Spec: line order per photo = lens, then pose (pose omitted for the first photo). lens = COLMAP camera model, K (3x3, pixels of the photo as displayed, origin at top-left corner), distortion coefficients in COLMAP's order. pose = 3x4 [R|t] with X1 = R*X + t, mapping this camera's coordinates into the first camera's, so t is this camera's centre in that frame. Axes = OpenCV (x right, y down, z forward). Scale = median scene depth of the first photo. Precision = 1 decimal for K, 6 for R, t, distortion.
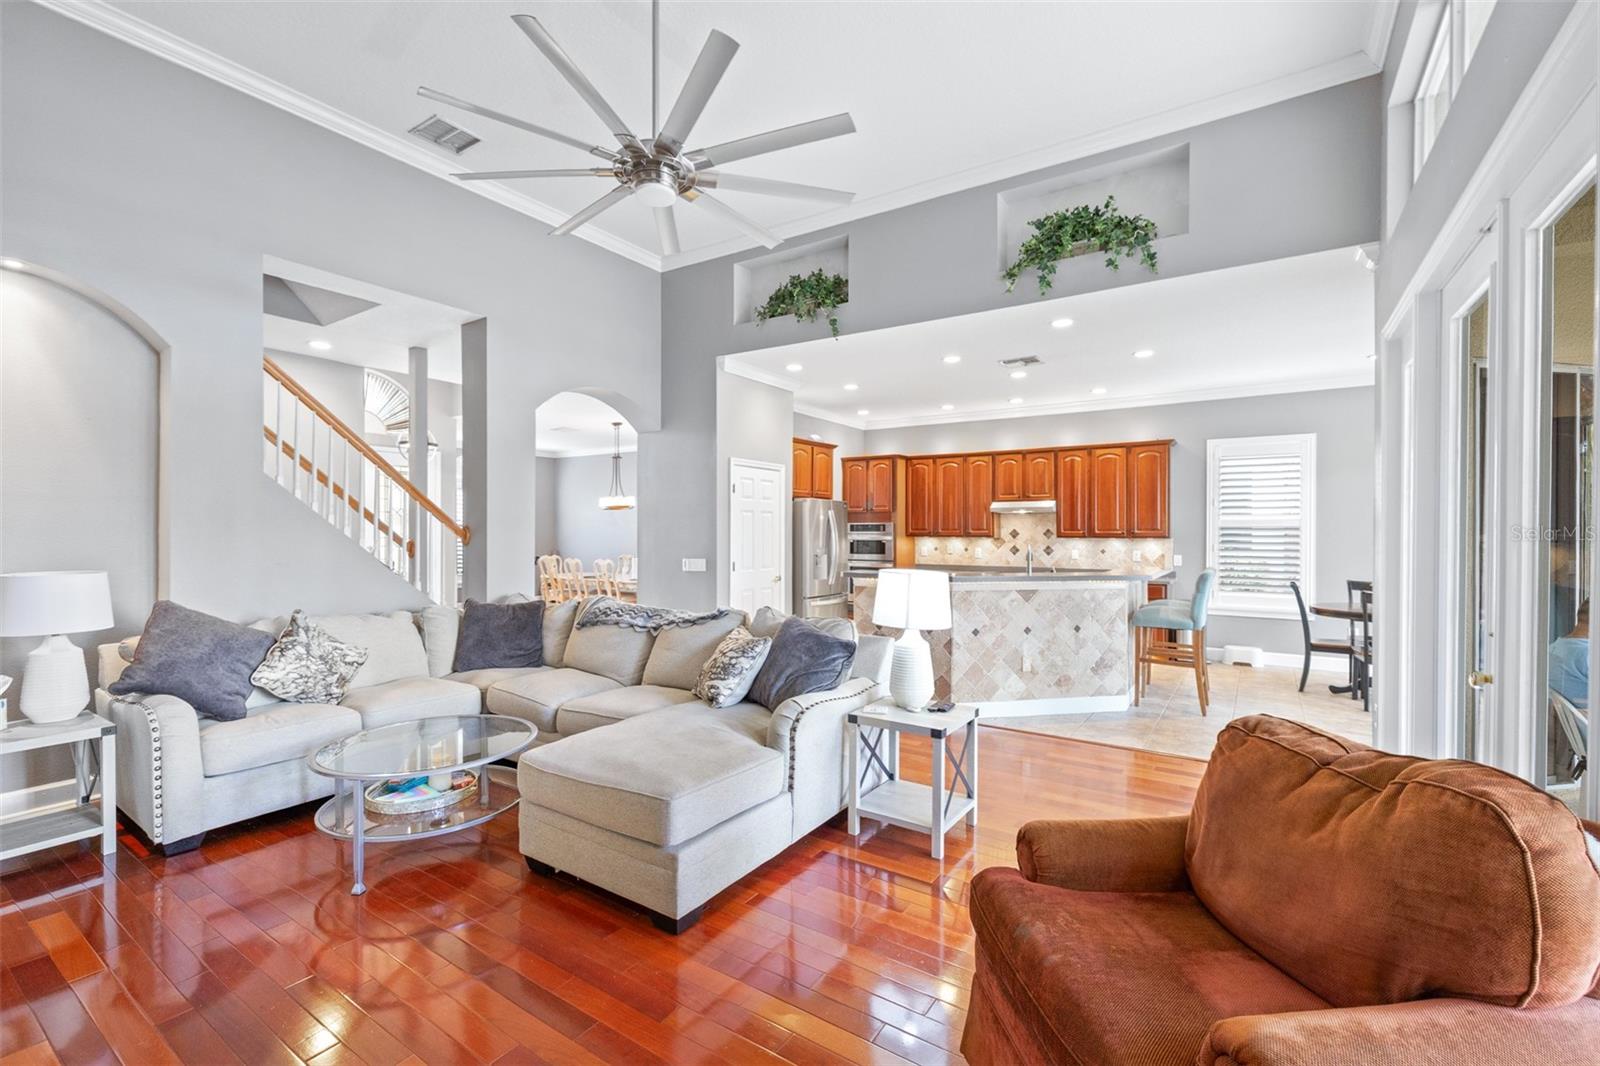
lens RADIAL K [[700.7, 0, 826.7], [0, 700.7, 533.7], [0, 0, 1]] dist [0.001574, -0.002031]
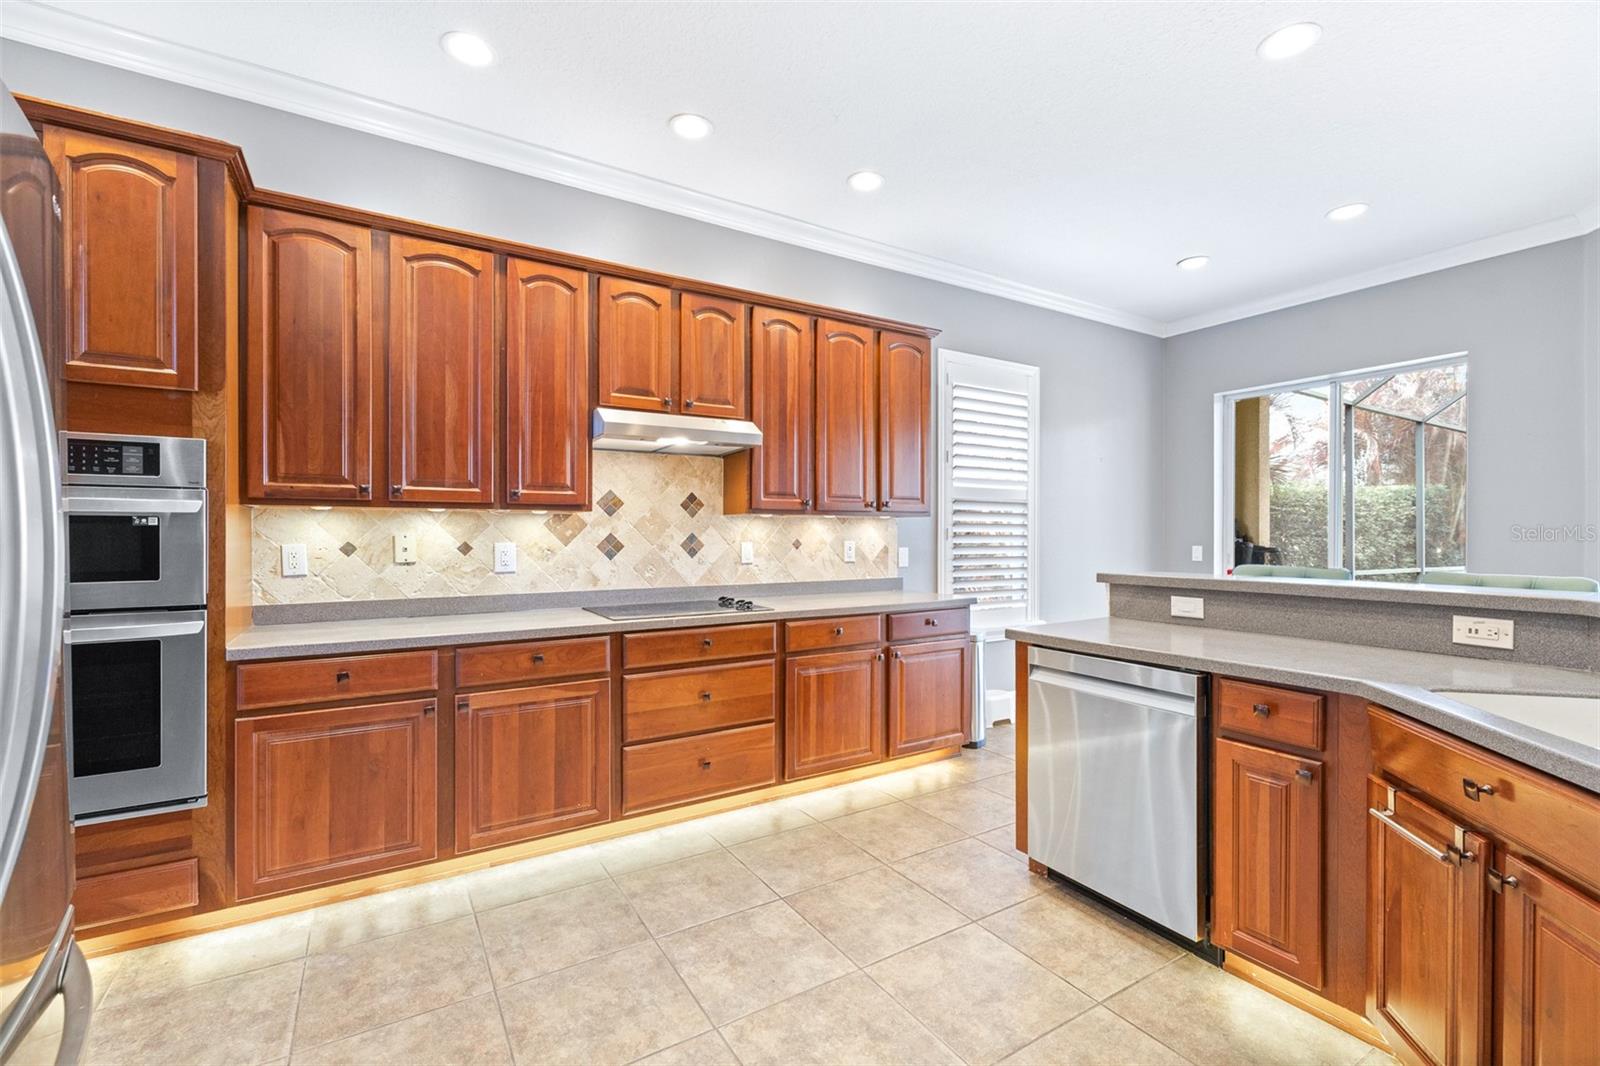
lens RADIAL K [[700.7, 0, 792.5], [0, 700.7, 533.5], [0, 0, 1]] dist [0.001574, -0.002031]
pose [[0.445777, -0.003945, 0.895135, -0.032863], [0.002637, 0.999992, 0.003094, 0.017404], [-0.895140, 0.000982, 0.445784, 0.825744]]
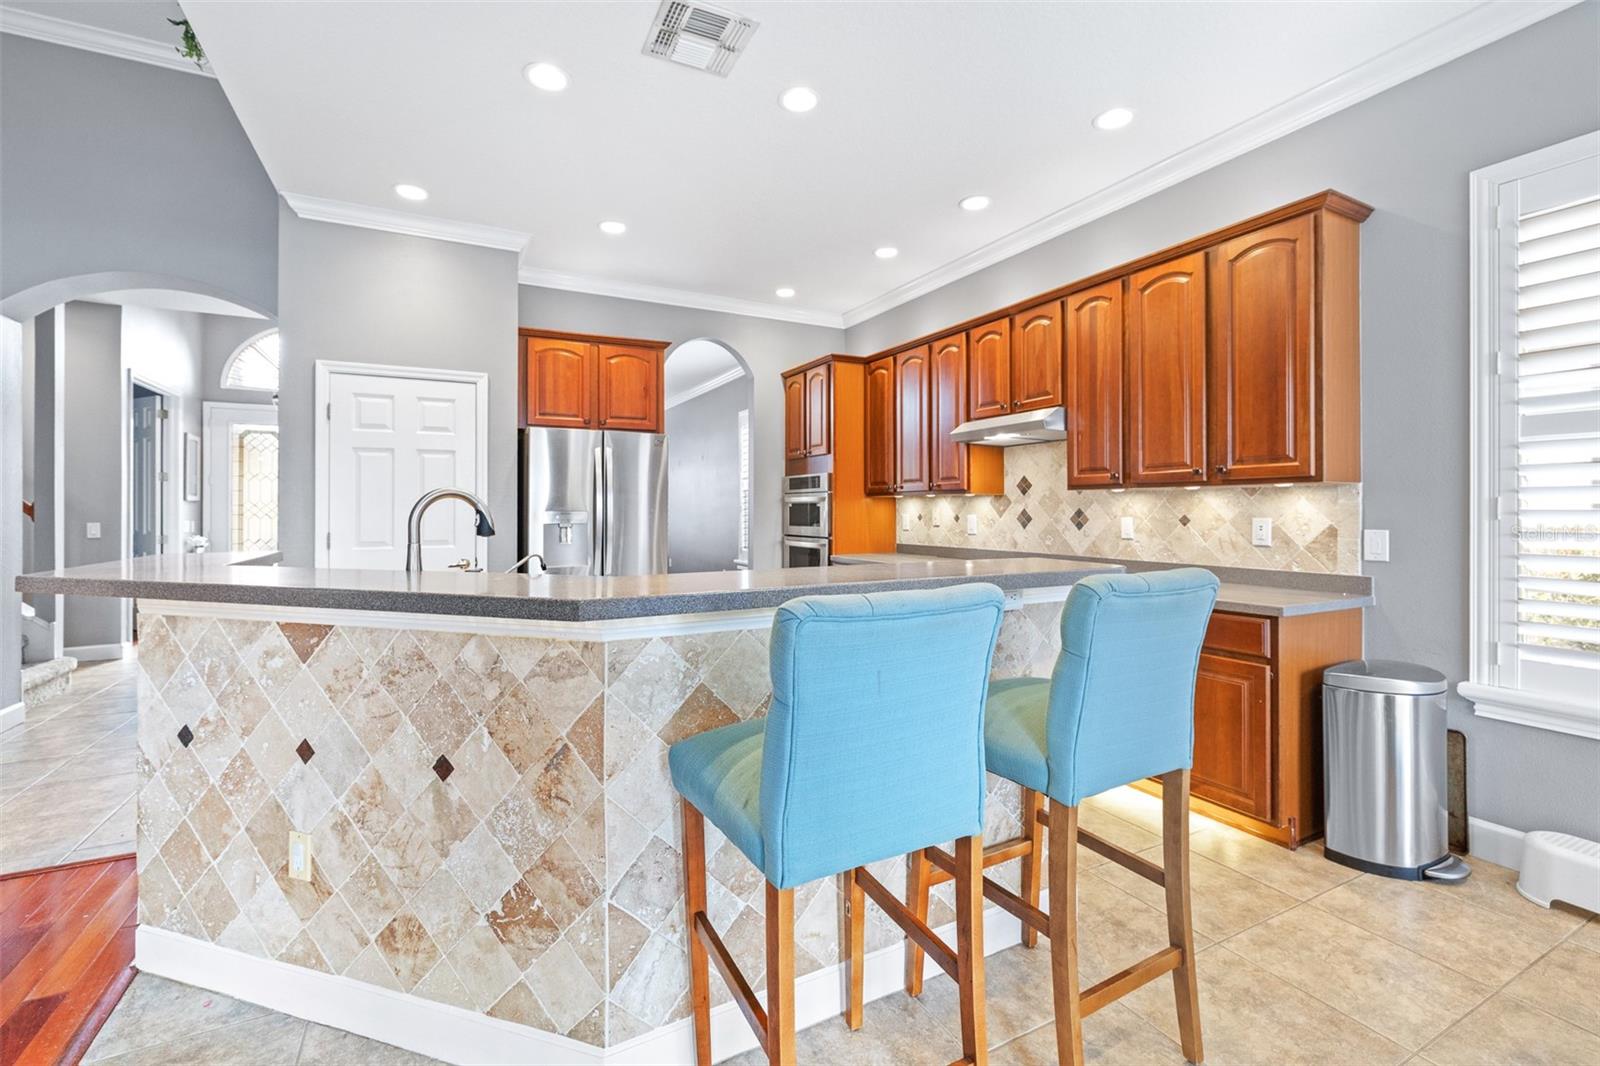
lens RADIAL K [[700.7, 0, 812.4], [0, 700.7, 509.3], [0, 0, 1]] dist [0.001574, -0.002031]
pose [[0.867822, -0.005933, -0.496839, 0.427109], [0.004766, 0.999982, -0.003617, 0.020016], [0.496852, 0.000771, 0.867835, 0.553035]]
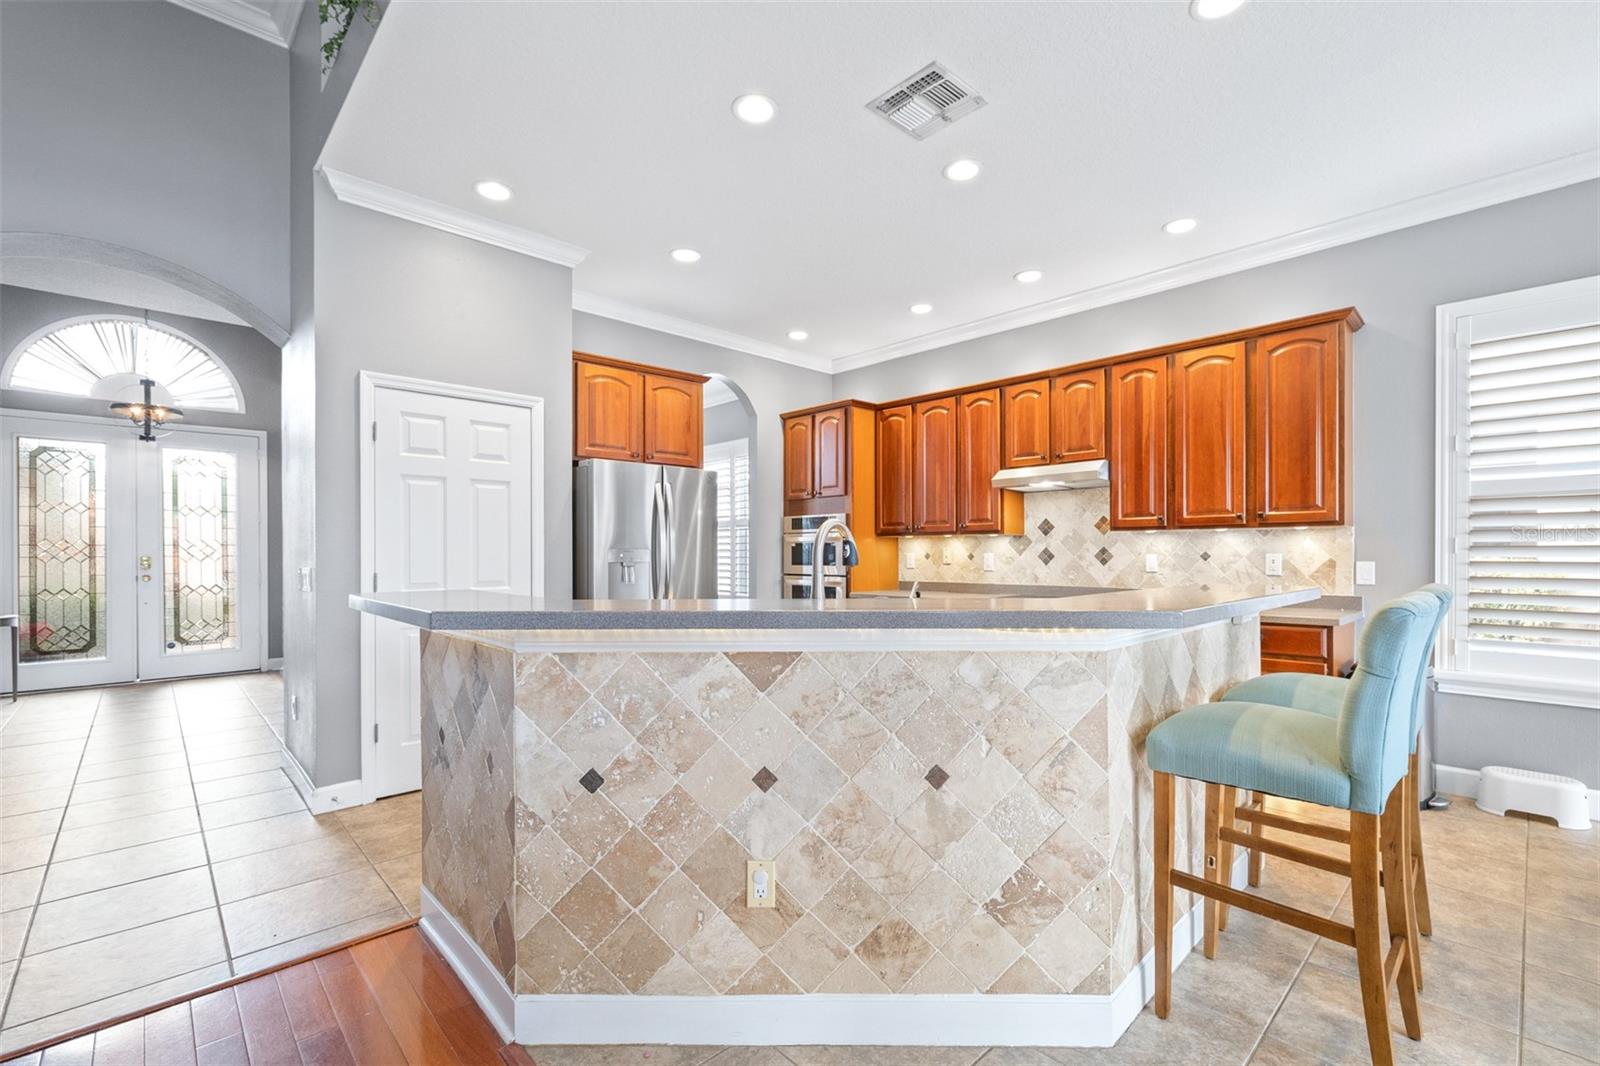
lens RADIAL K [[700.7, 0, 847.9], [0, 700.7, 560.4], [0, 0, 1]] dist [0.001574, -0.002031]
pose [[0.976572, -0.003634, -0.215161, 0.259554], [0.005526, 0.999951, 0.008196, 0.023762], [0.215121, -0.009193, 0.976544, 0.460021]]
